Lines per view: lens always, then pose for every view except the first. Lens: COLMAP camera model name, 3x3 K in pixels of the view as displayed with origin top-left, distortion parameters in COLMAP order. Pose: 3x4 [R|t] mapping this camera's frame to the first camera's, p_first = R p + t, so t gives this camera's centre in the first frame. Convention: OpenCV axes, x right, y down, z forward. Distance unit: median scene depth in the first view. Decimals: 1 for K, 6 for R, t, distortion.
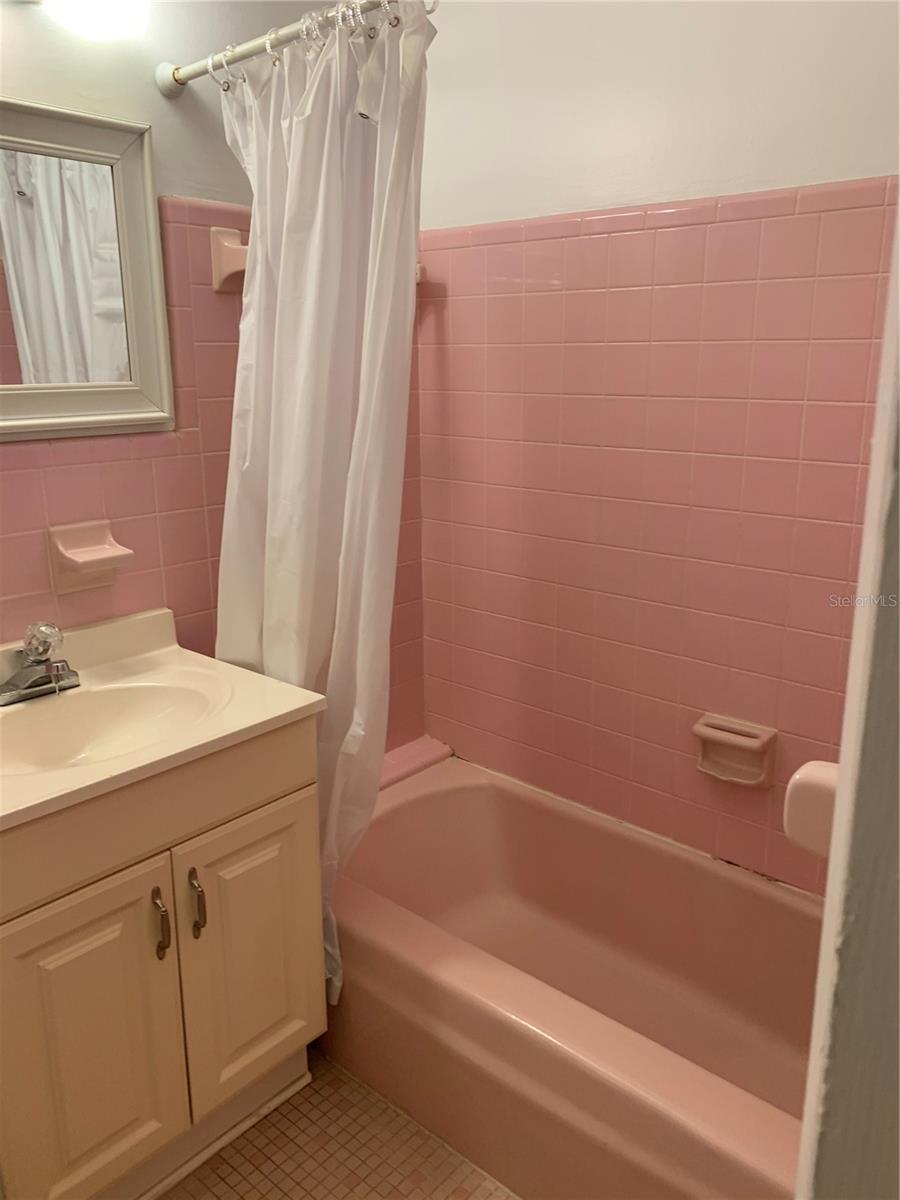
lens RADIAL K [[920.3, 0, 449.7], [0, 920.3, 594.0], [0, 0, 1]] dist [-0.003538, 0.004097]
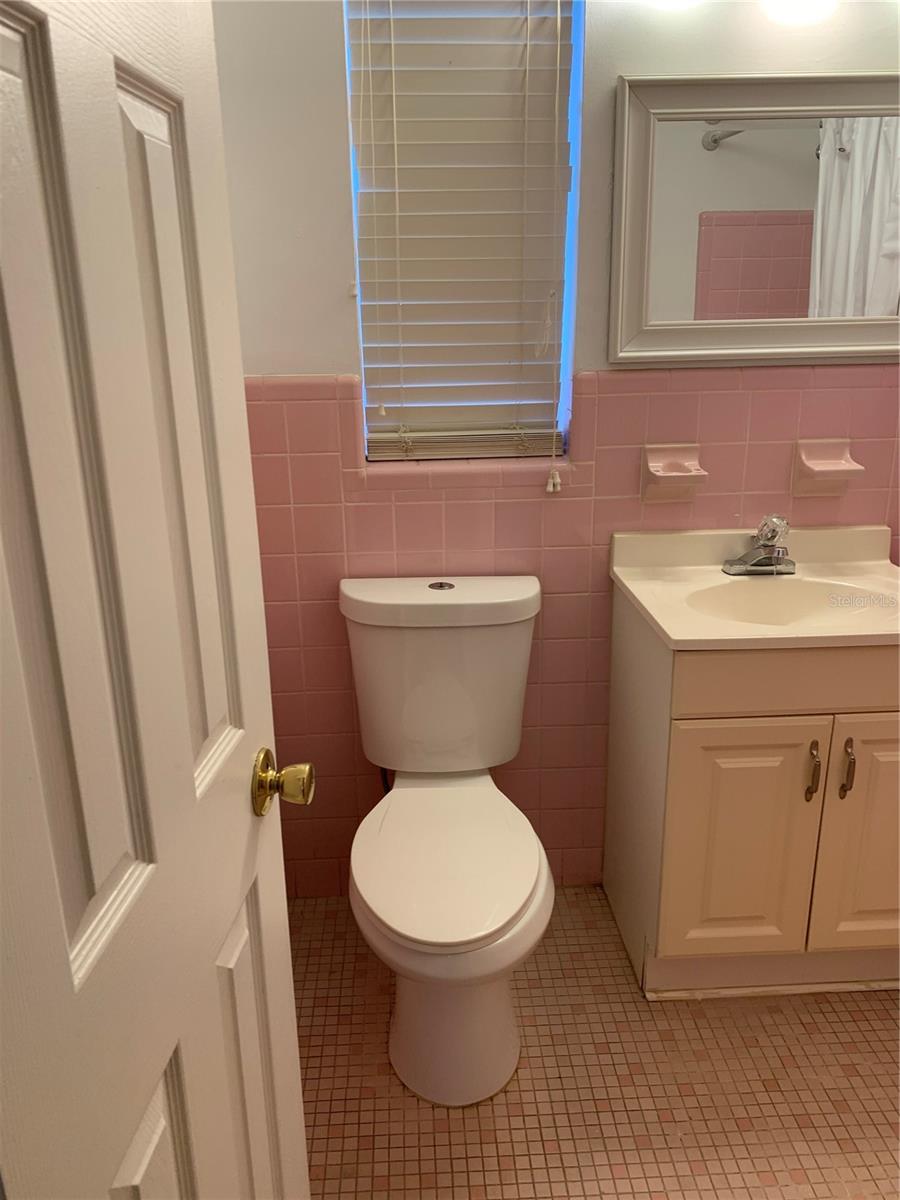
lens RADIAL K [[923.5, 0, 453.8], [0, 923.5, 603.5], [0, 0, 1]] dist [0.040652, -0.001410]
pose [[0.703618, 0.217833, -0.676366, 0.122754], [-0.163679, 0.975941, 0.144041, 0.036232], [0.691470, 0.009357, 0.722344, -0.201629]]
